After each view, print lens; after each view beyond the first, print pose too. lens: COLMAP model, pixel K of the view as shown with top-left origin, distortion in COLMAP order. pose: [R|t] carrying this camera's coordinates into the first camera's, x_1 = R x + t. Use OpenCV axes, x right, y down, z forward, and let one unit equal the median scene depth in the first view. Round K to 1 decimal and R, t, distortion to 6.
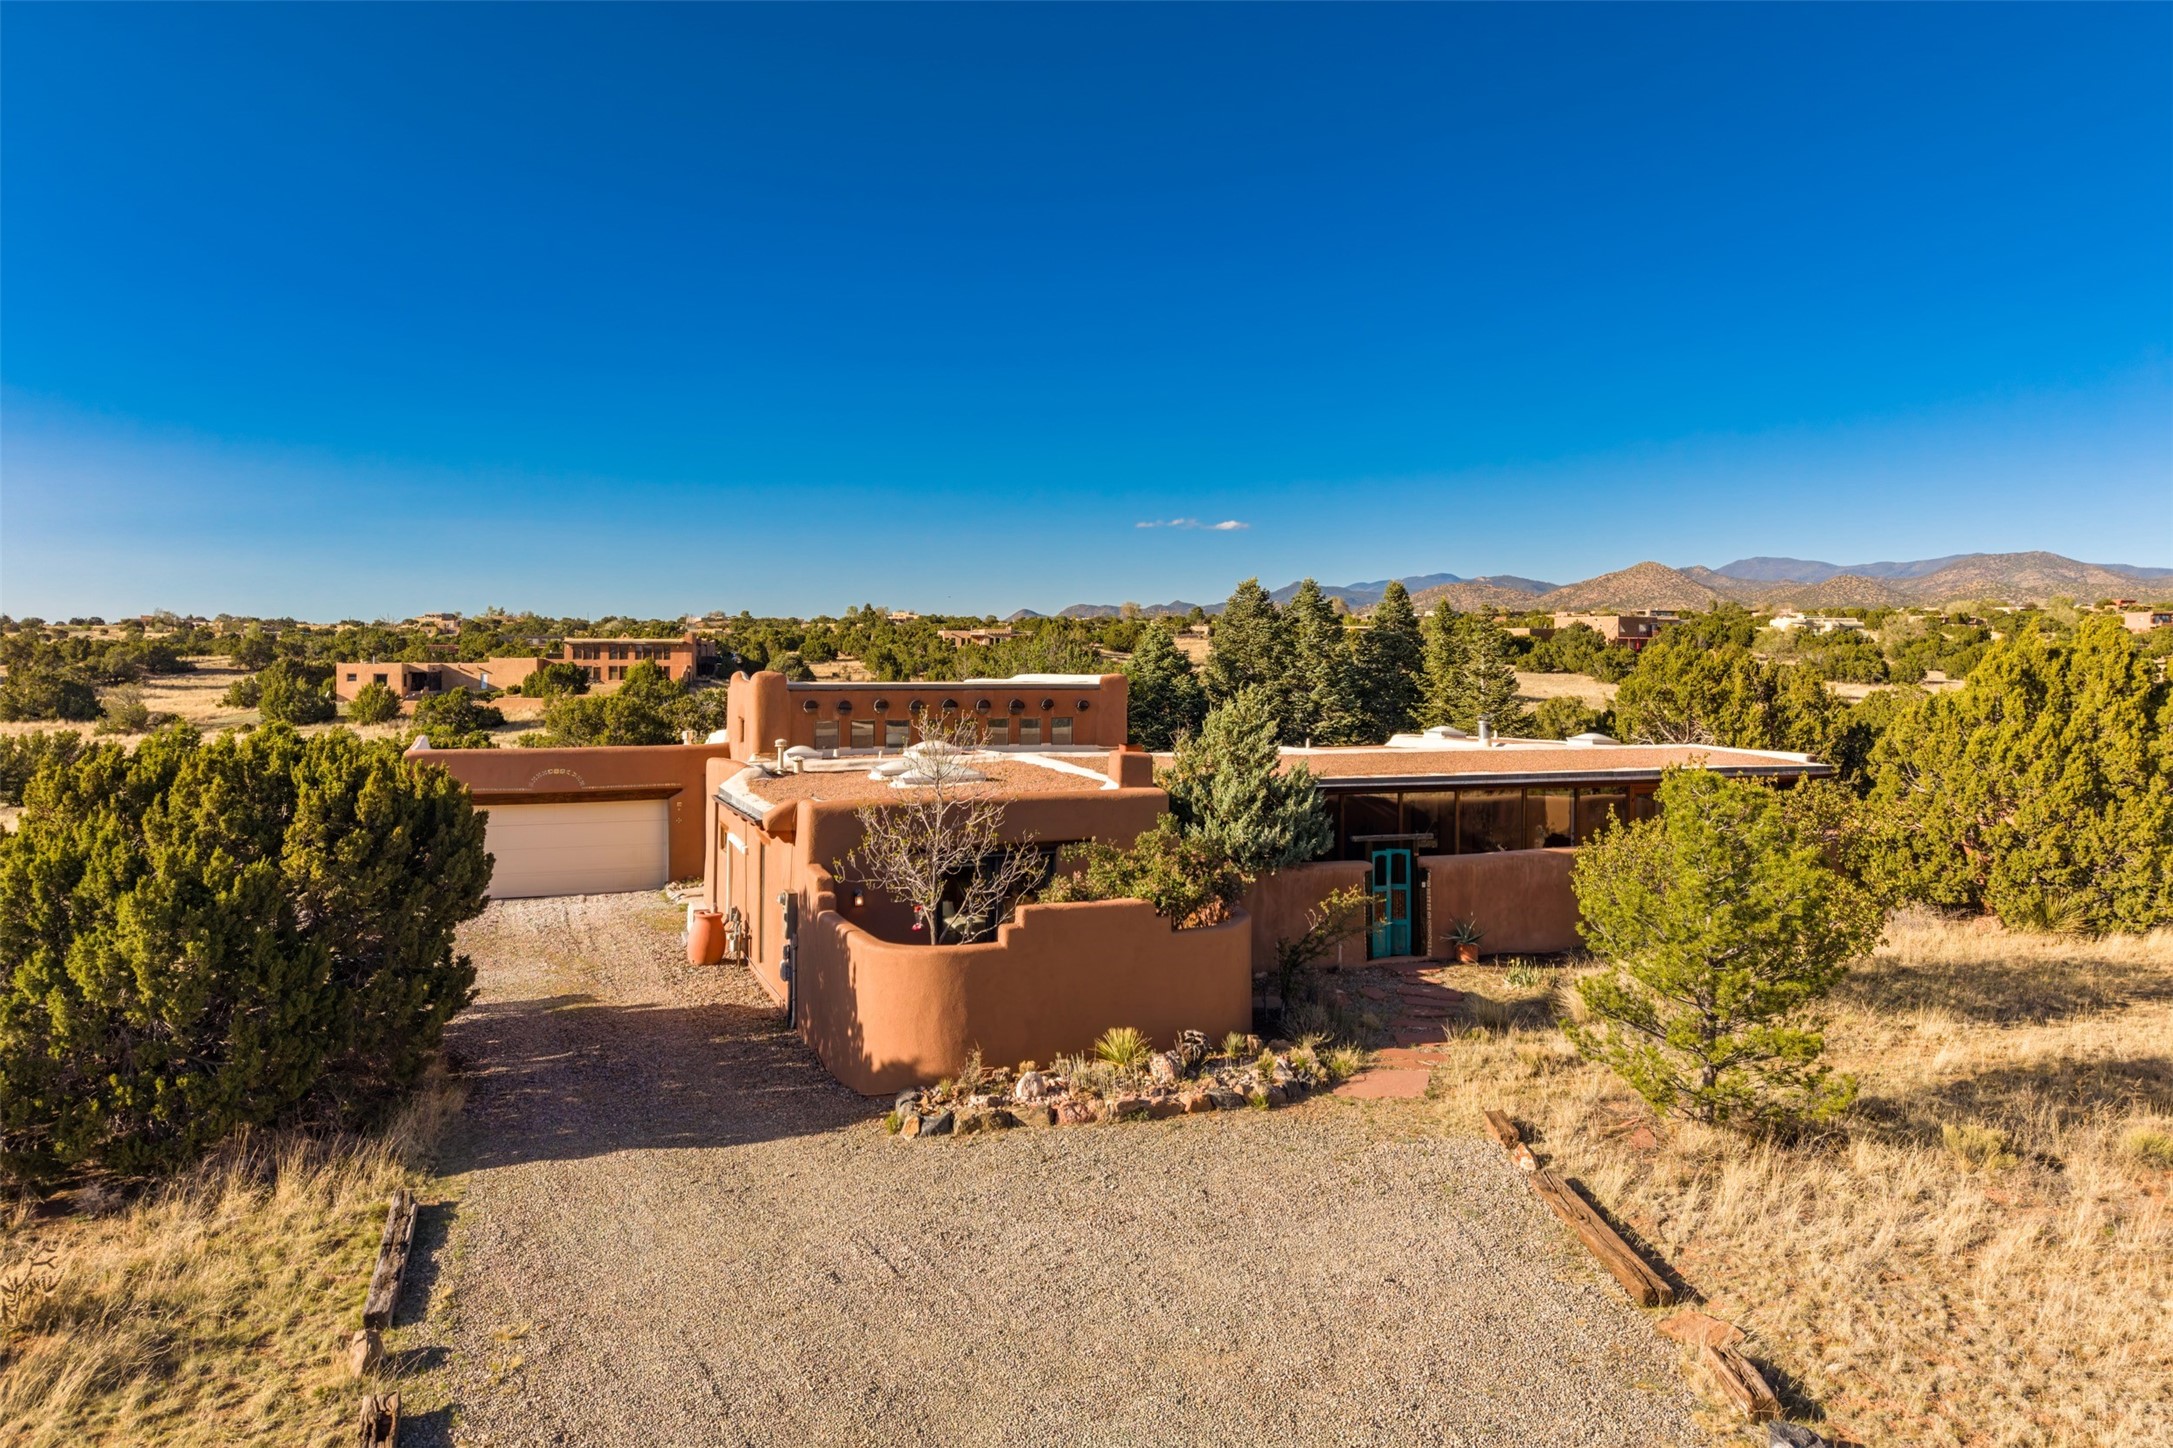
lens RADIAL K [[1449.3, 0, 1083.2], [0, 1449.3, 691.9], [0, 0, 1]] dist [0.066054, -0.052130]
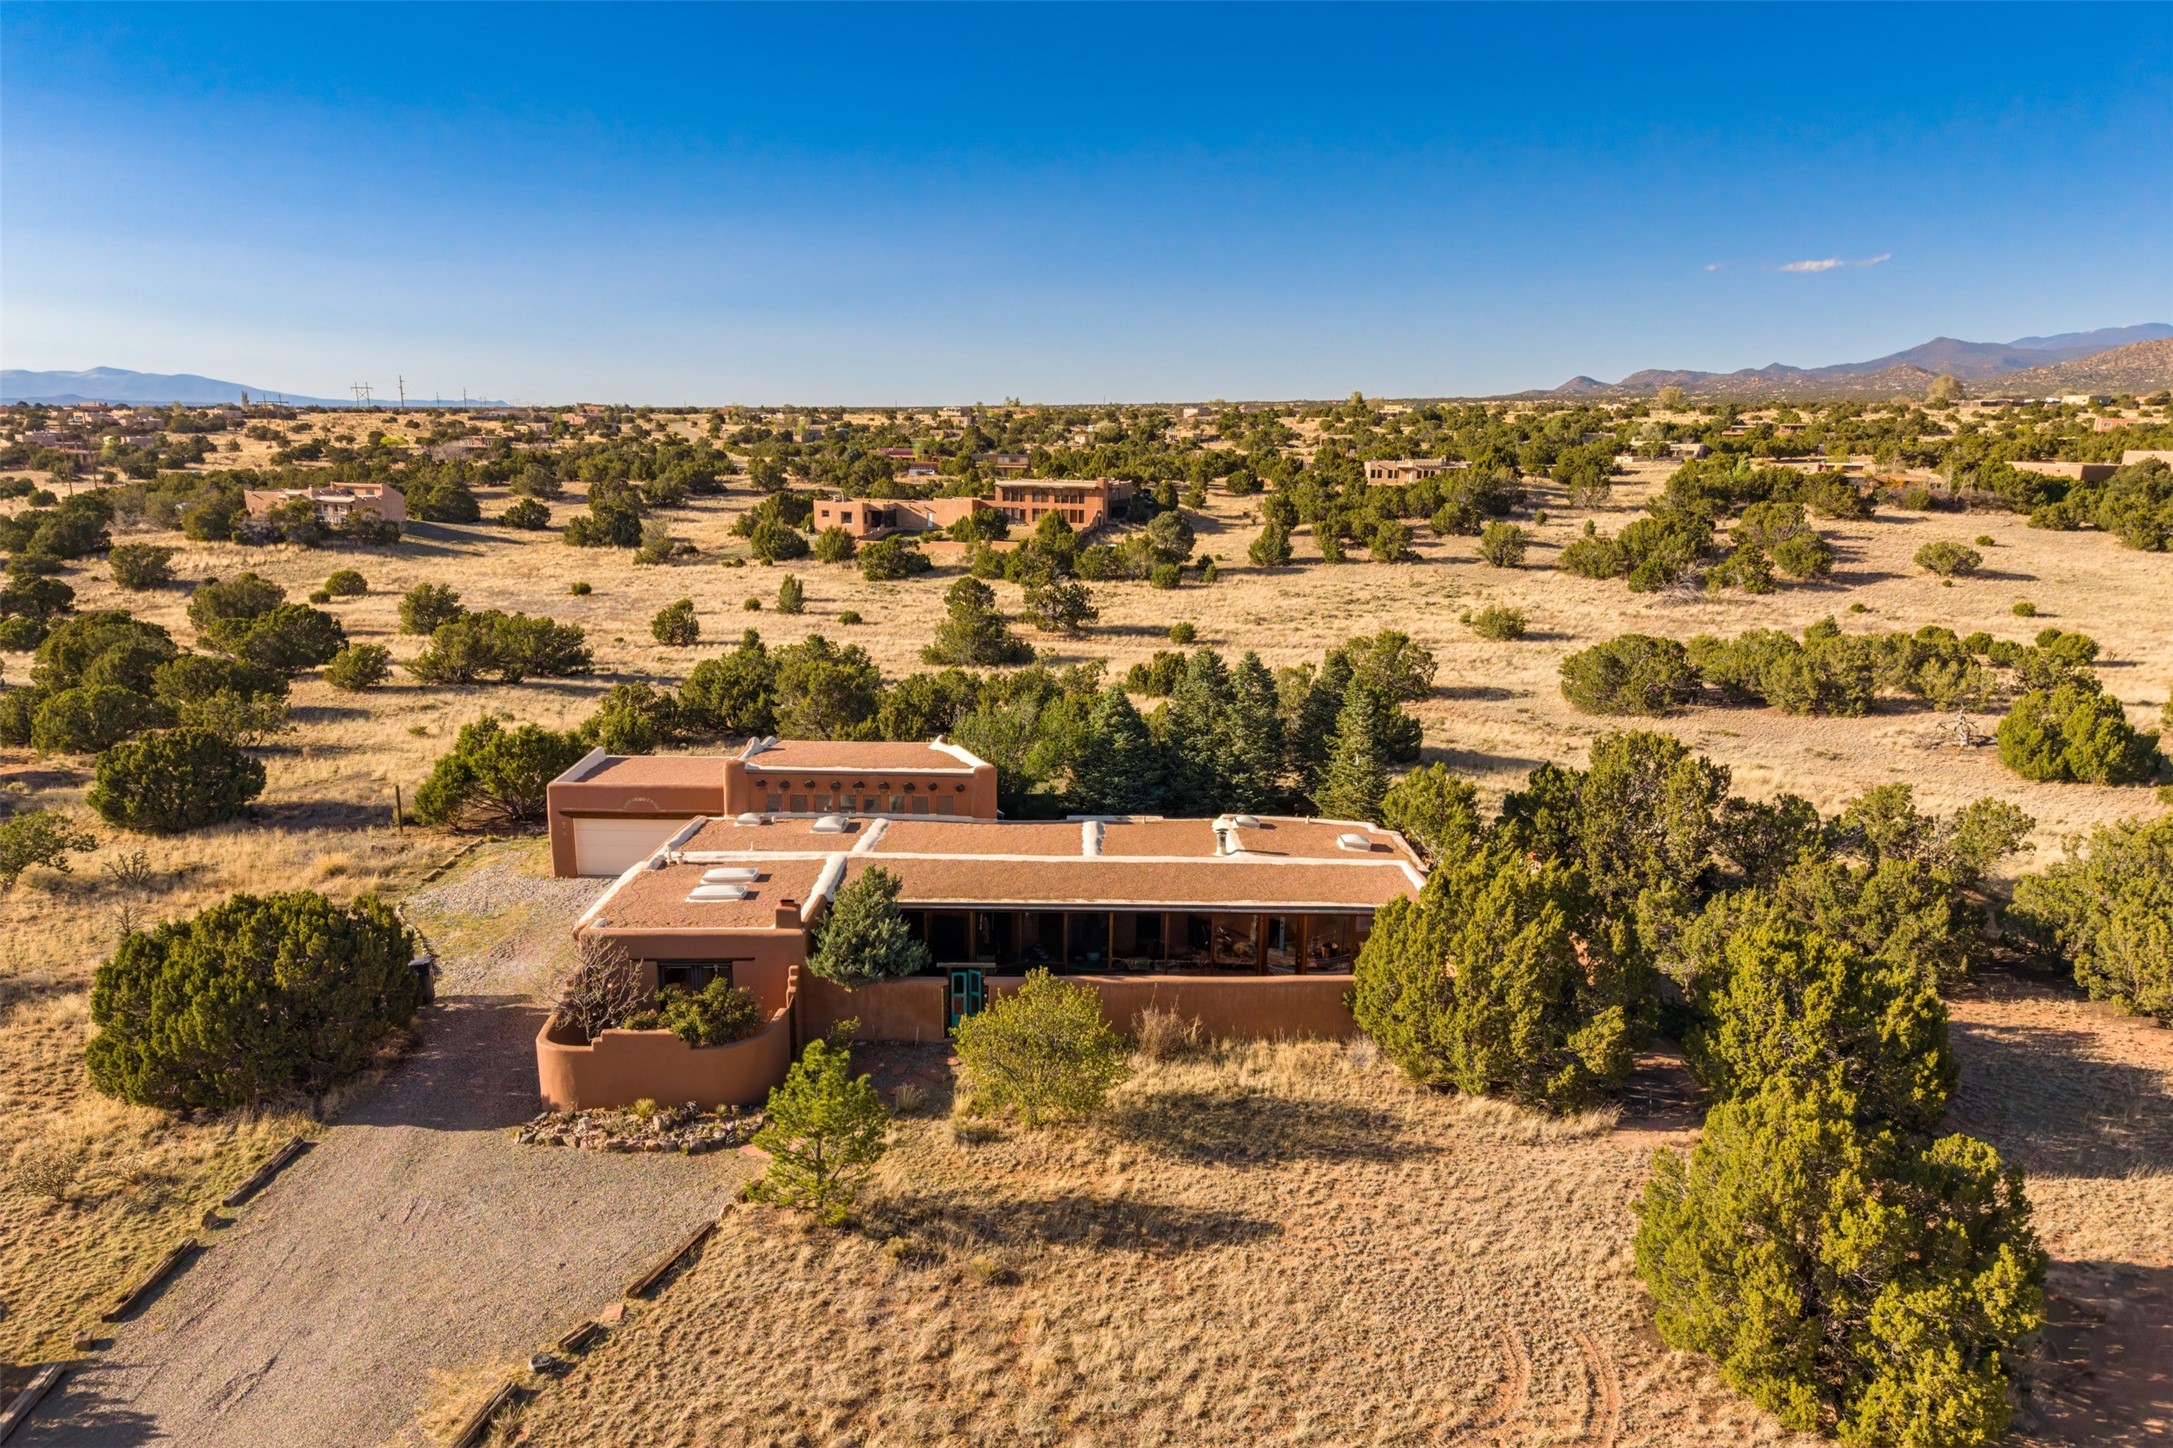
lens RADIAL K [[1449.3, 0, 1083.5], [0, 1449.3, 871.8], [0, 0, 1]] dist [0.066054, -0.052130]
pose [[0.937987, 0.111458, -0.328266, 0.939572], [-0.020173, 0.962850, 0.269281, -0.472691], [0.346084, -0.245960, 0.905389, -0.377804]]
